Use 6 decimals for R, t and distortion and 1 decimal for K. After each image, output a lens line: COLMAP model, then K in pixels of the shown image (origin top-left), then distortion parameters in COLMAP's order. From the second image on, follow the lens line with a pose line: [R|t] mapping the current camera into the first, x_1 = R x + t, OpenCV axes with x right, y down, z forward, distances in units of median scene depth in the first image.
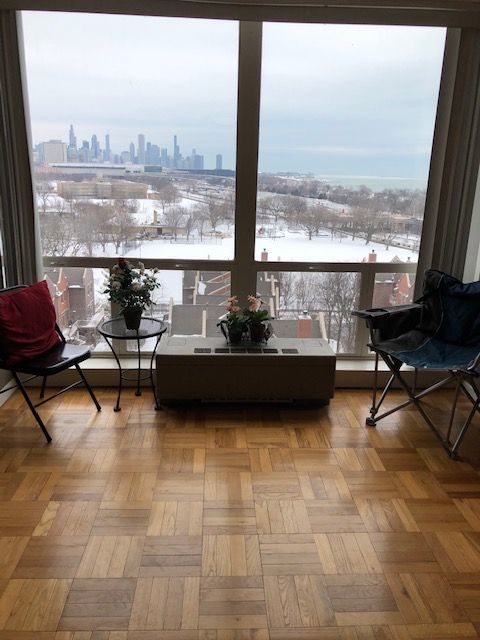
lens RADIAL K [[521.0, 0, 229.5], [0, 521.0, 319.4], [0, 0, 1]] dist [0.040714, -0.055471]
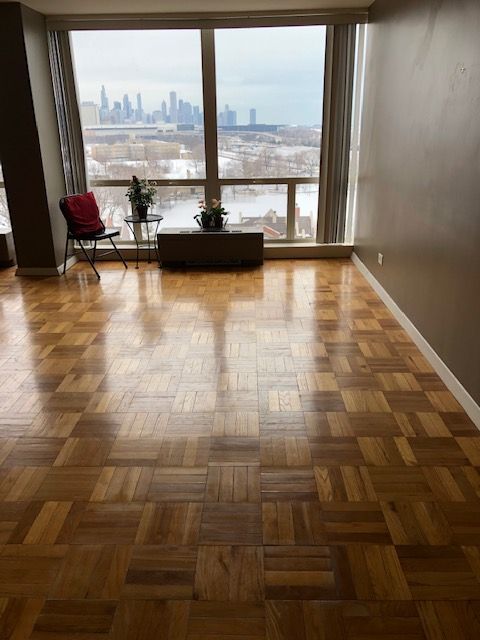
lens RADIAL K [[521.0, 0, 228.0], [0, 521.0, 317.3], [0, 0, 1]] dist [0.040714, -0.055471]
pose [[0.997074, -0.018616, -0.074137, 0.196865], [0.023942, 0.997145, 0.071615, 0.205885], [0.072592, -0.073180, 0.994673, -0.655539]]
